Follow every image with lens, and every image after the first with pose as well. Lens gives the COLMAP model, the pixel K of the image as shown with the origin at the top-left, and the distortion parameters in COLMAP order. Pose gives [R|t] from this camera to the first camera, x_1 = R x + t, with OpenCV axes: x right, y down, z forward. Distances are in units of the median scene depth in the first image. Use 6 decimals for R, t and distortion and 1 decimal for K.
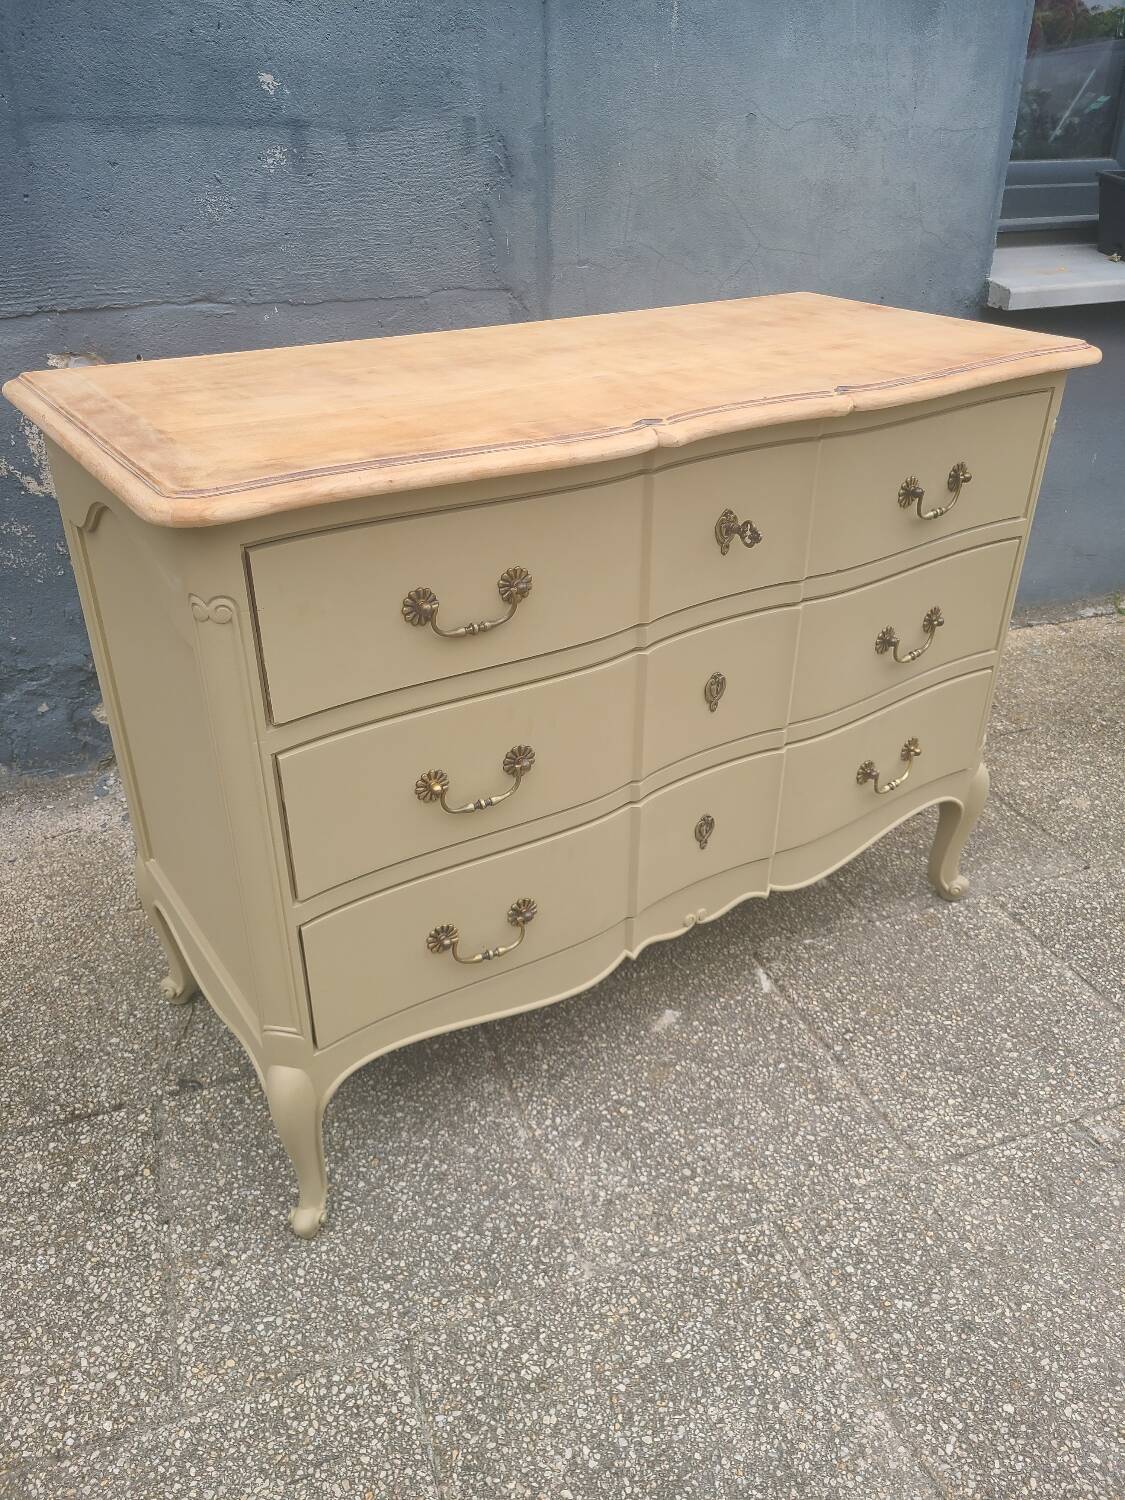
lens RADIAL K [[1128.2, 0, 570.9], [0, 1128.2, 757.8], [0, 0, 1]] dist [0.048708, -0.037209]
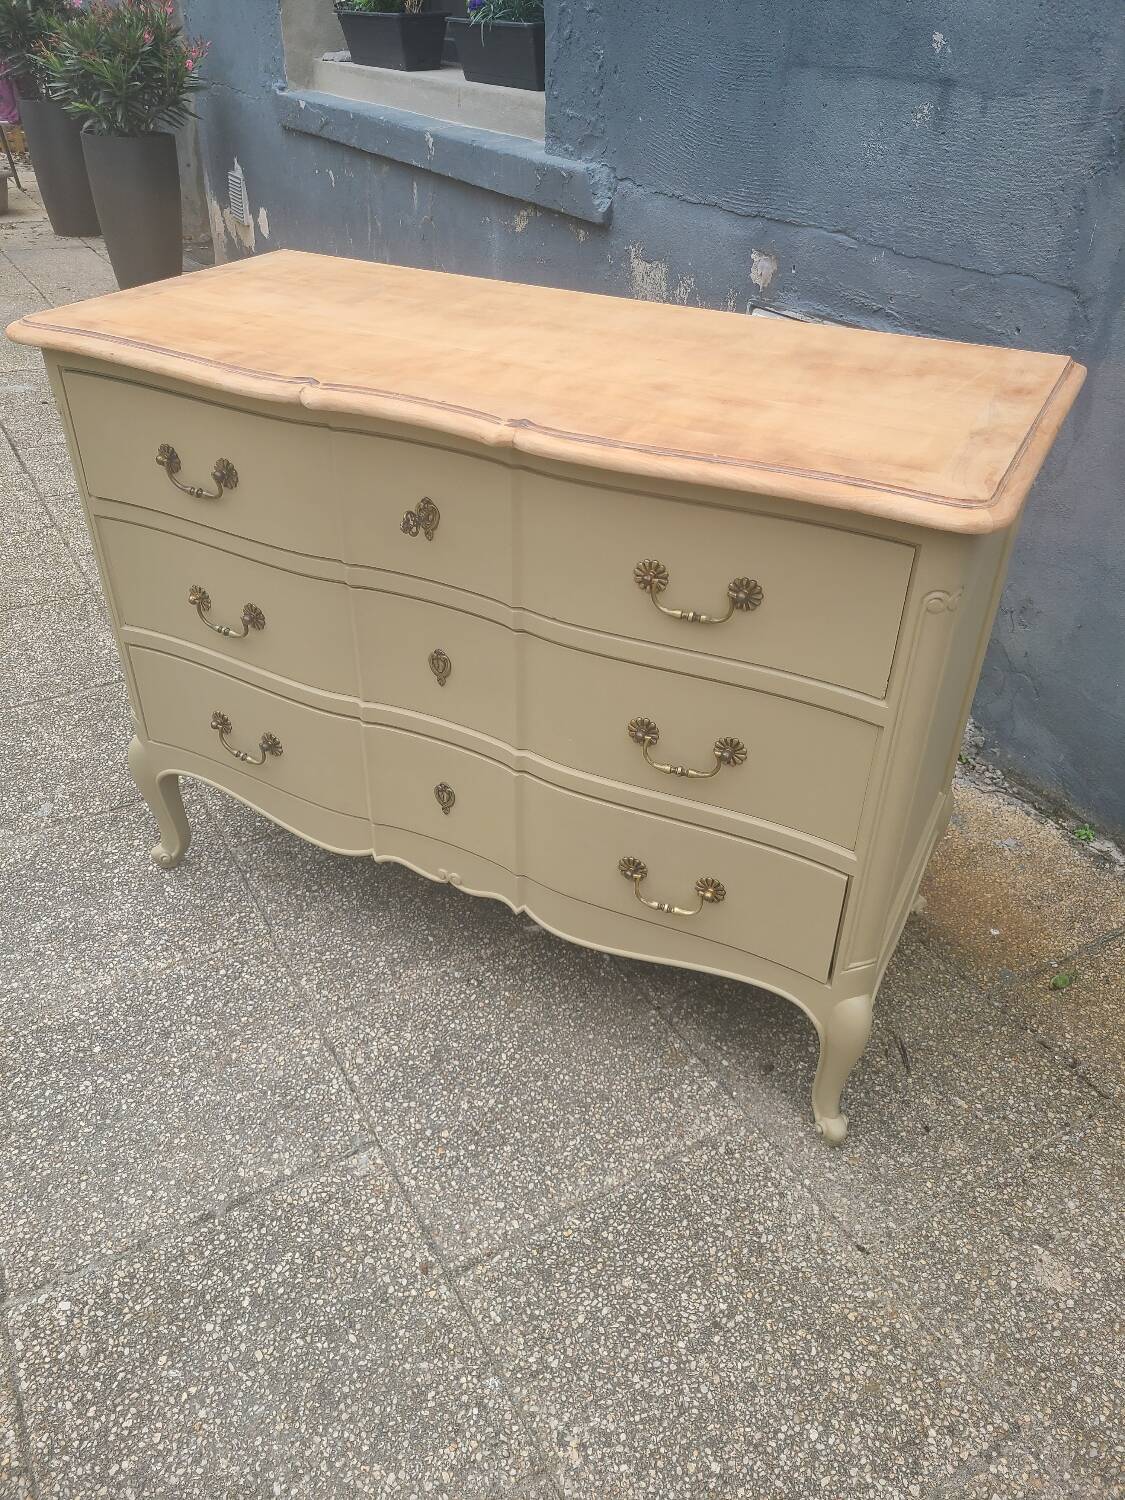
lens RADIAL K [[1117.1, 0, 568.1], [0, 1117.1, 743.5], [0, 0, 1]] dist [0.052364, -0.037523]
pose [[0.170423, 0.550783, -0.817064, 1.224710], [-0.506699, 0.760149, 0.406730, -0.486775], [0.845111, 0.344689, 0.408628, 0.703776]]
